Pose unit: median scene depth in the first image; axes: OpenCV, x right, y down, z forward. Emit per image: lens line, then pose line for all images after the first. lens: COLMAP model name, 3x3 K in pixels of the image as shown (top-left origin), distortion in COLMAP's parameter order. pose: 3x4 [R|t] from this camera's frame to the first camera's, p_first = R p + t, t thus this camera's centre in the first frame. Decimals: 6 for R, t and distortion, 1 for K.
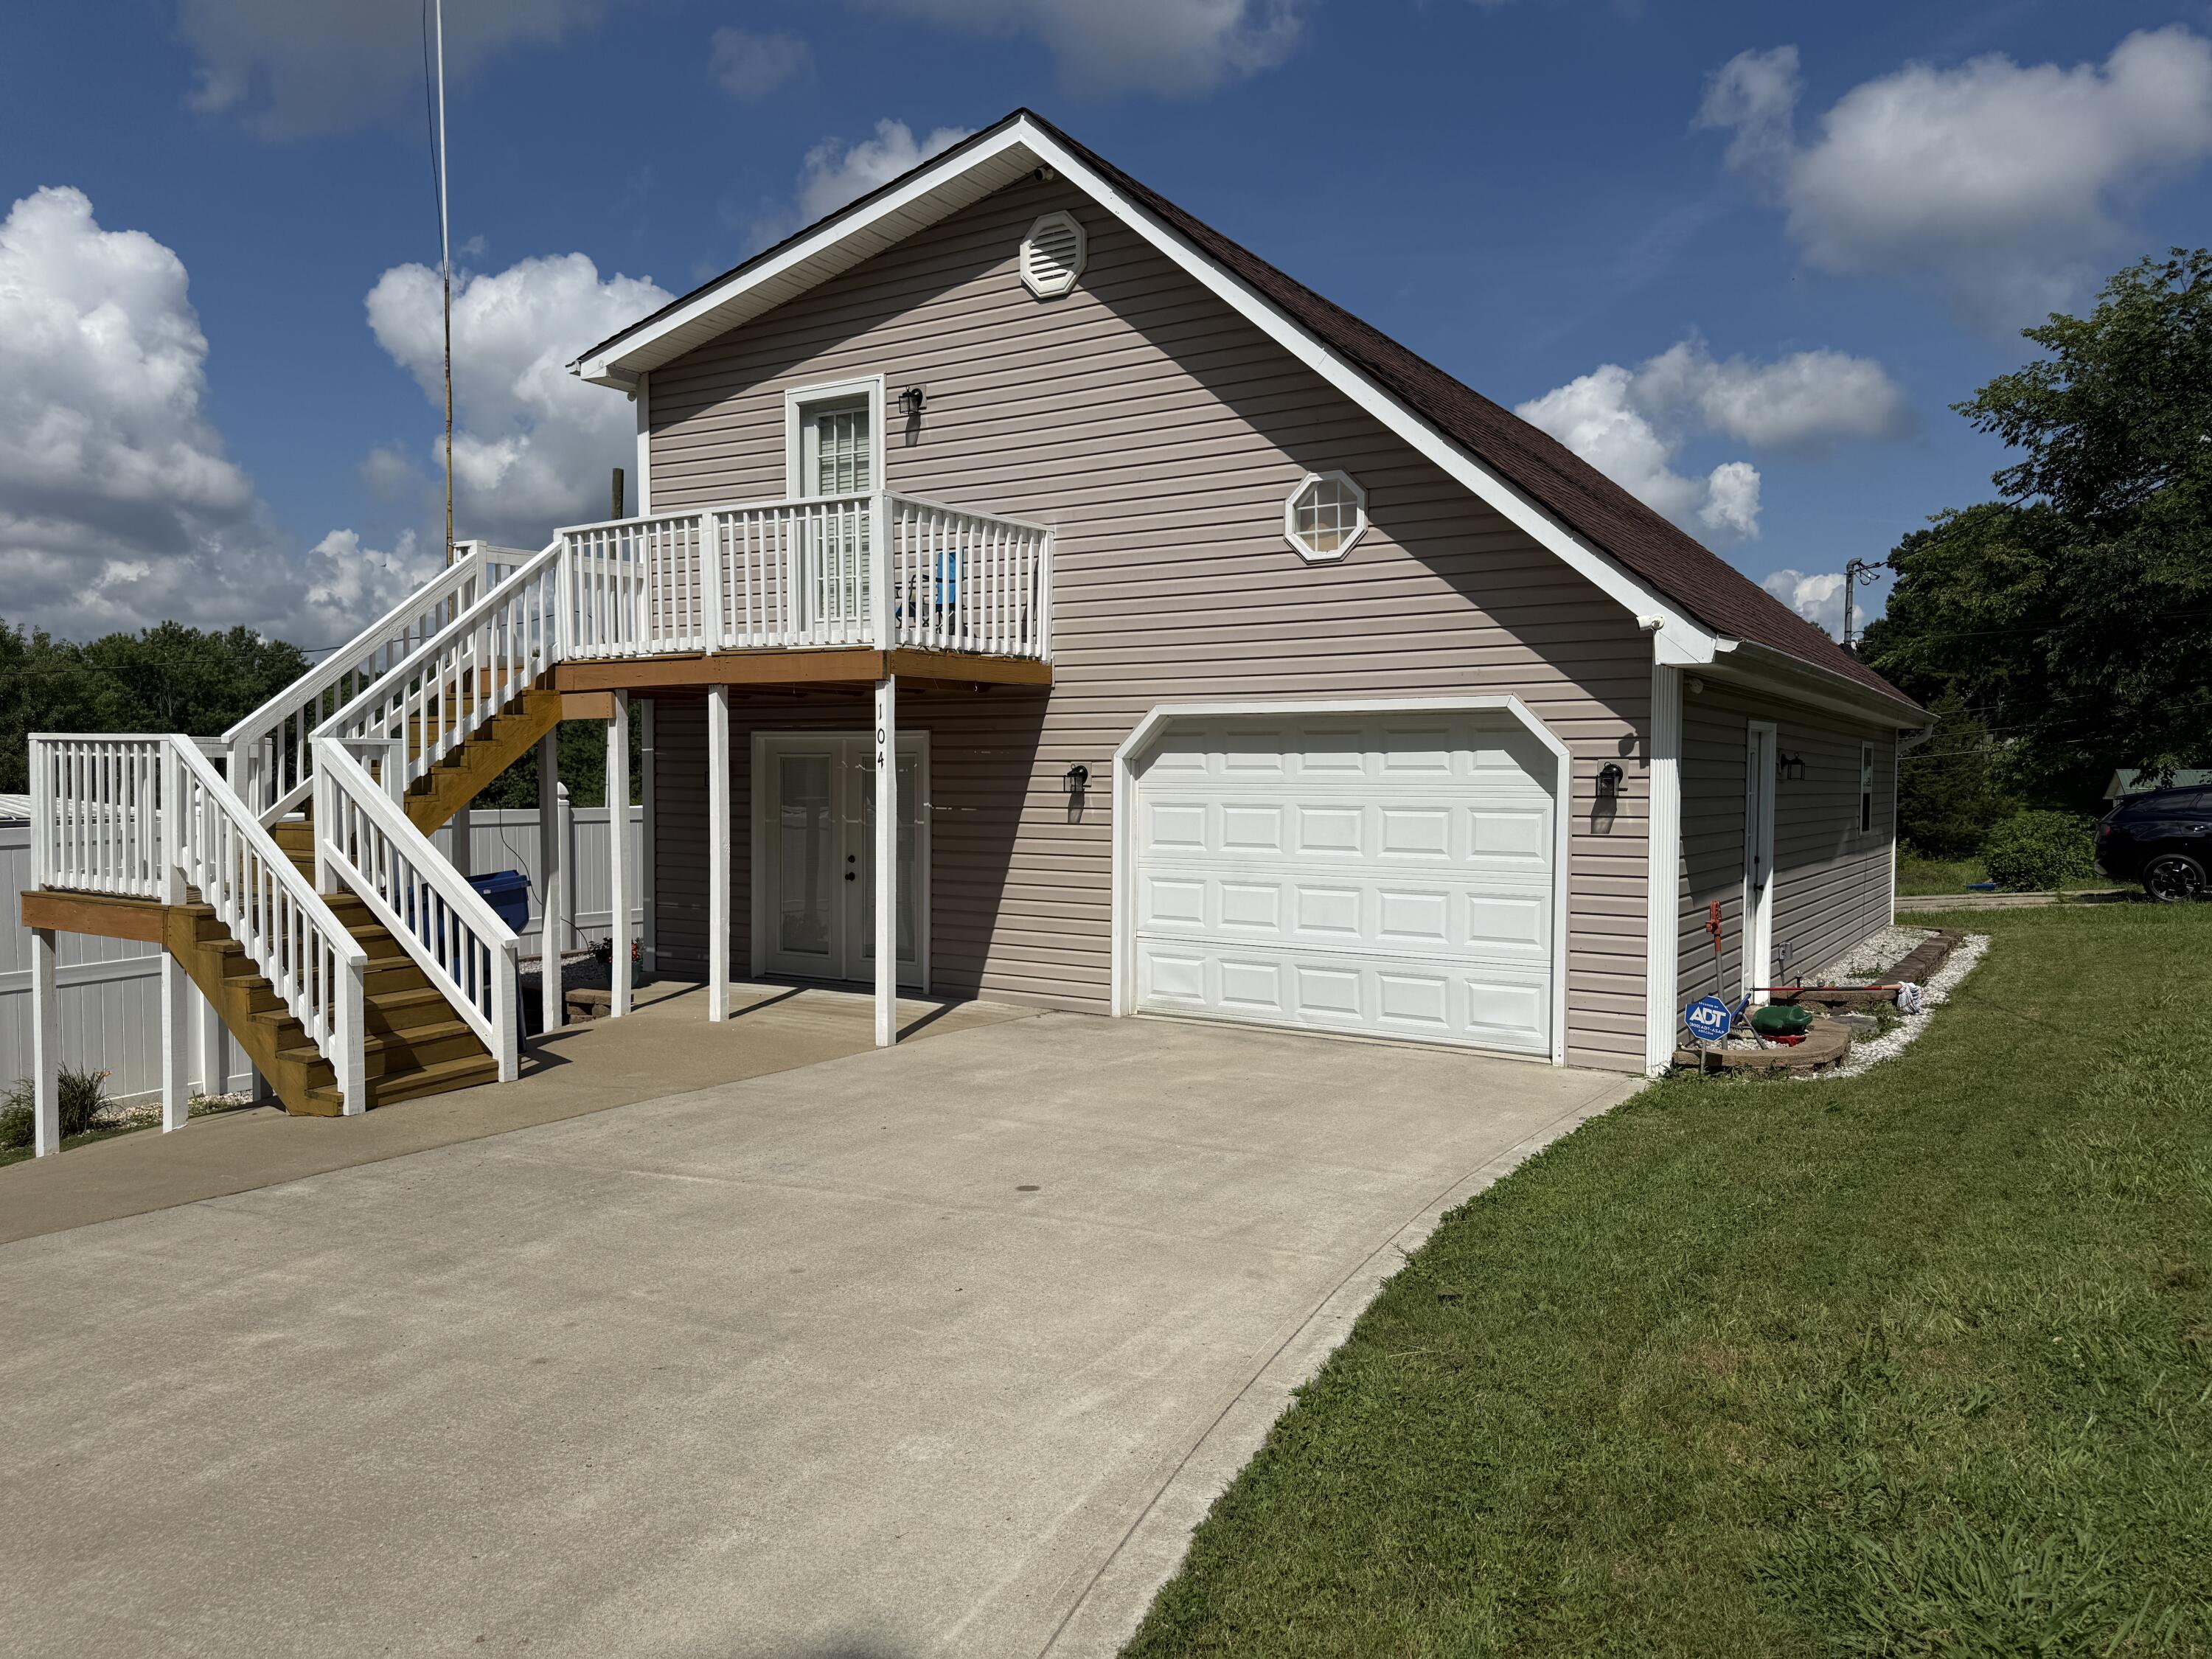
lens RADIAL K [[1572.4, 0, 1115.2], [0, 1572.4, 824.5], [0, 0, 1]] dist [0.053416, -0.026130]
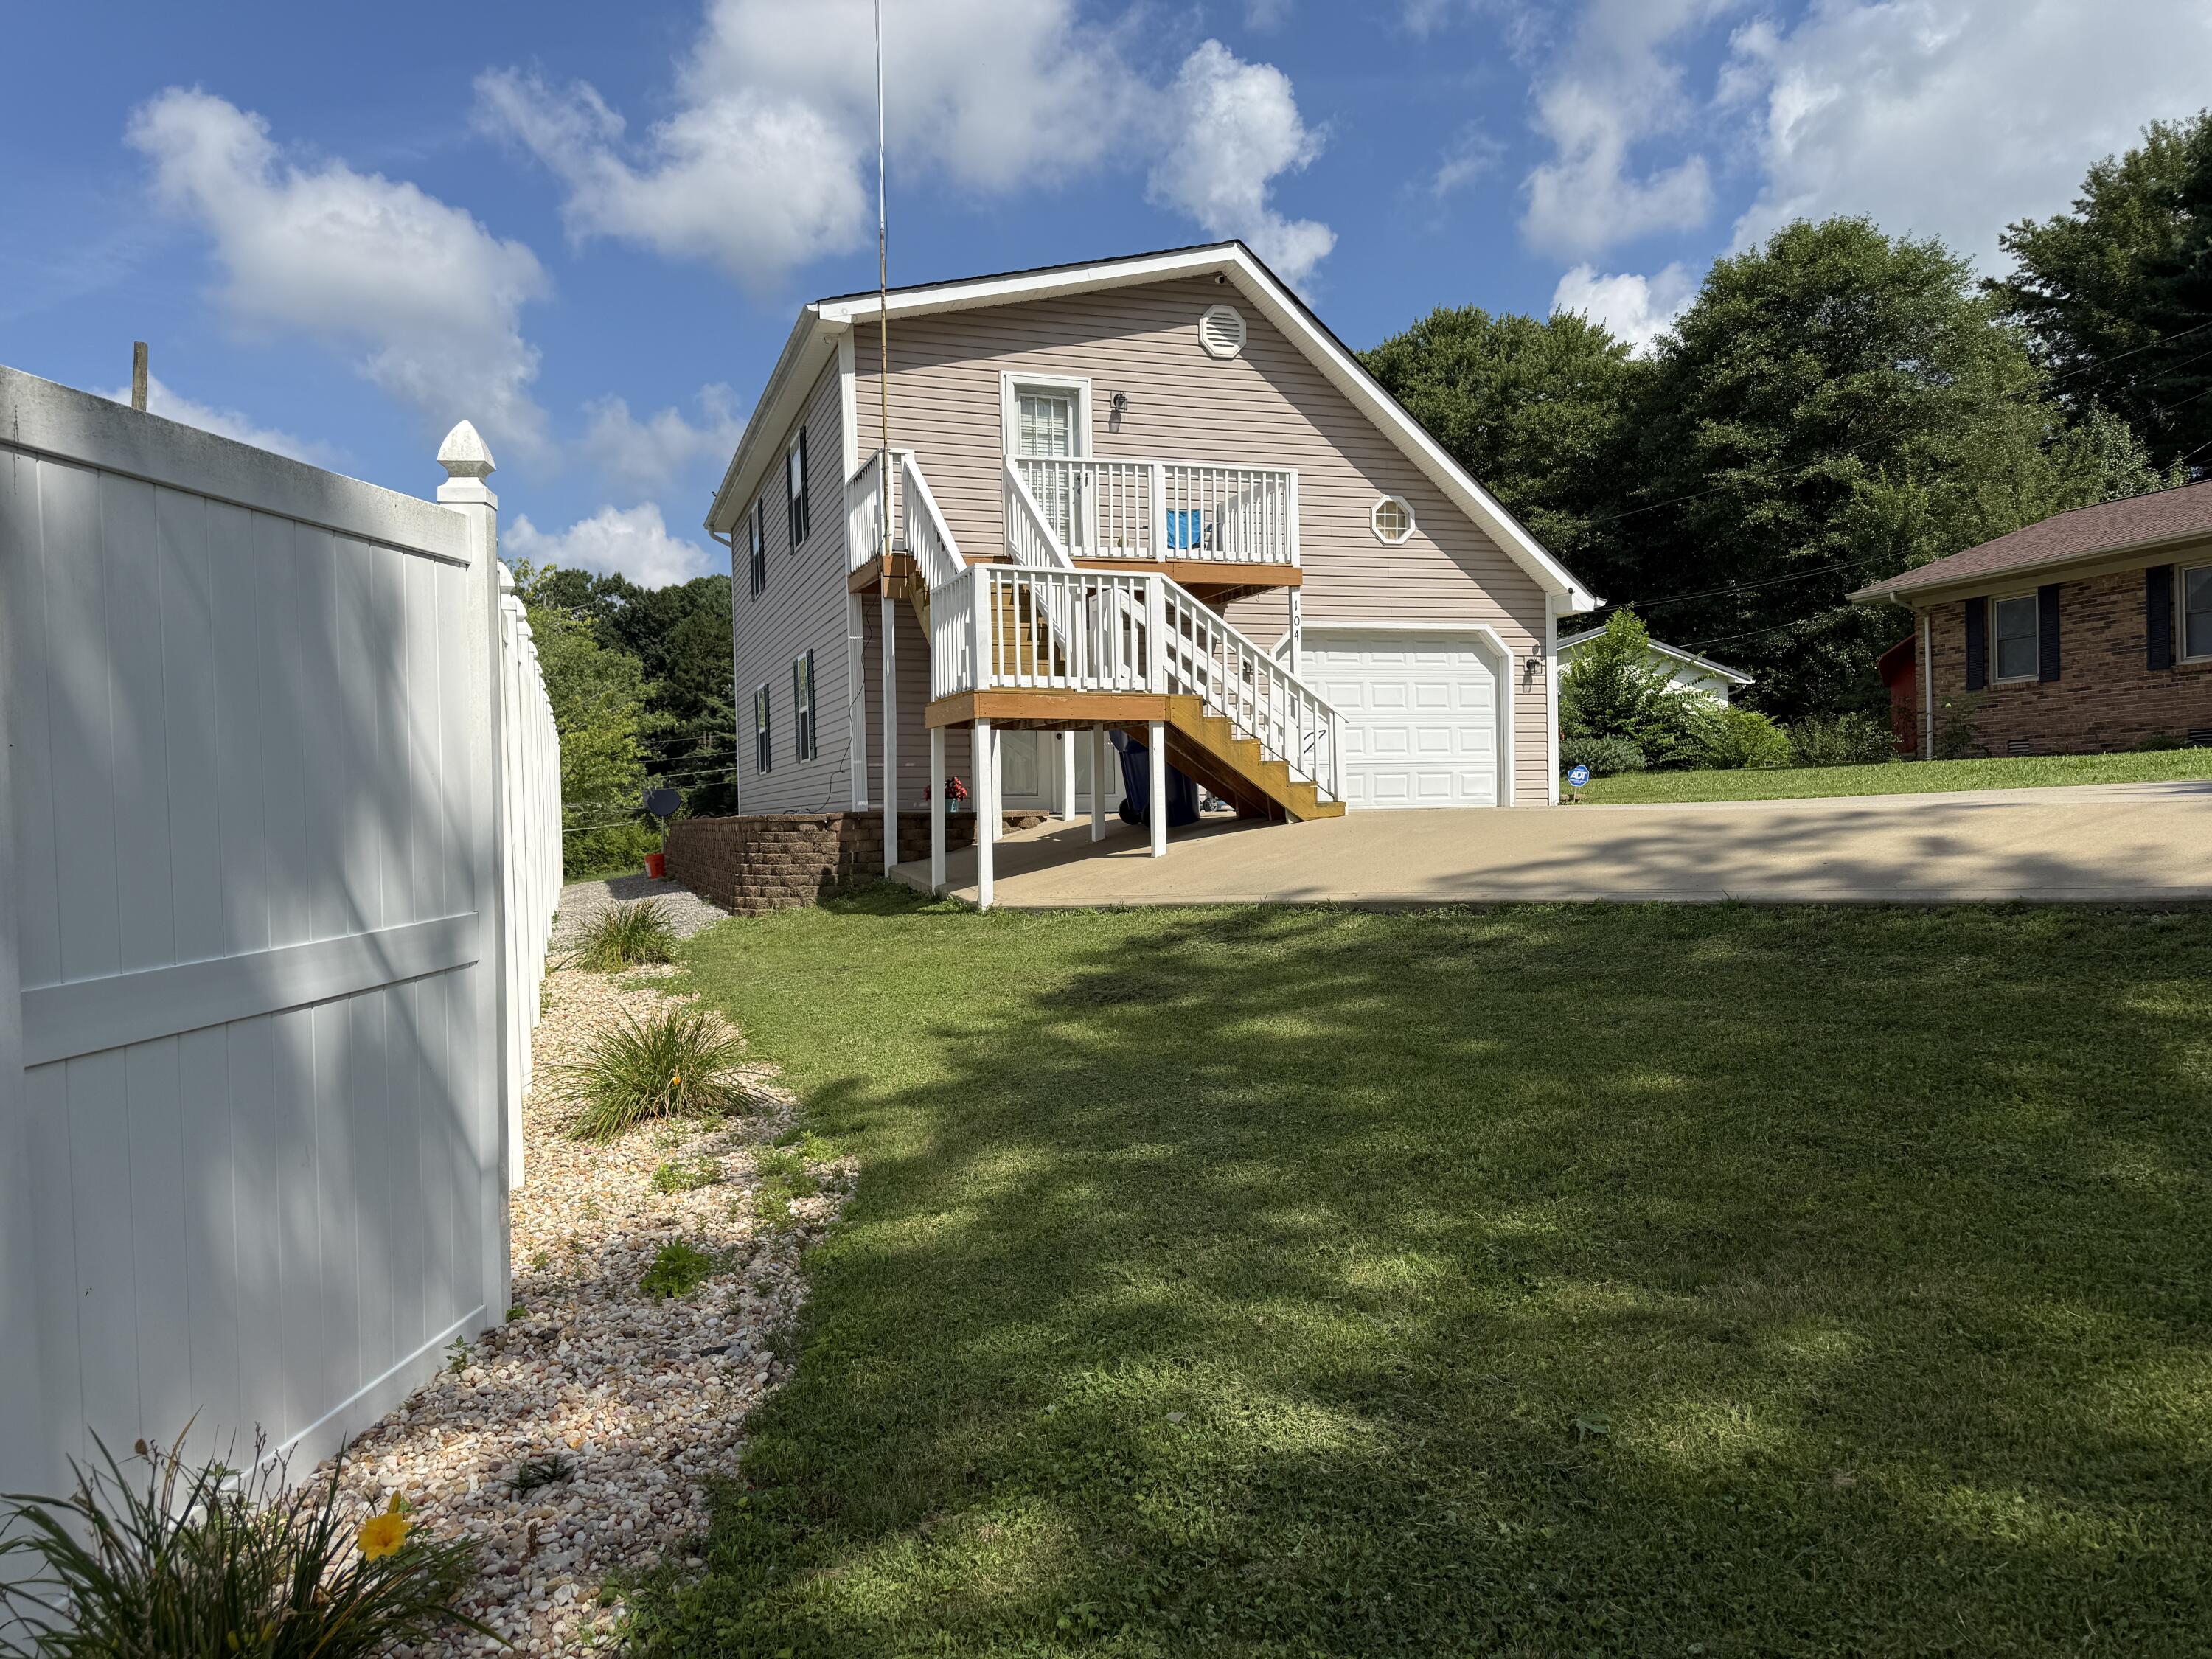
lens RADIAL K [[1572.4, 0, 1105.1], [0, 1572.4, 838.1], [0, 0, 1]] dist [0.053416, -0.026130]
pose [[0.613643, -0.029577, 0.789029, -1.408837], [0.049427, 0.998777, -0.001001, 0.144155], [-0.788035, 0.039614, 0.614355, 0.148664]]
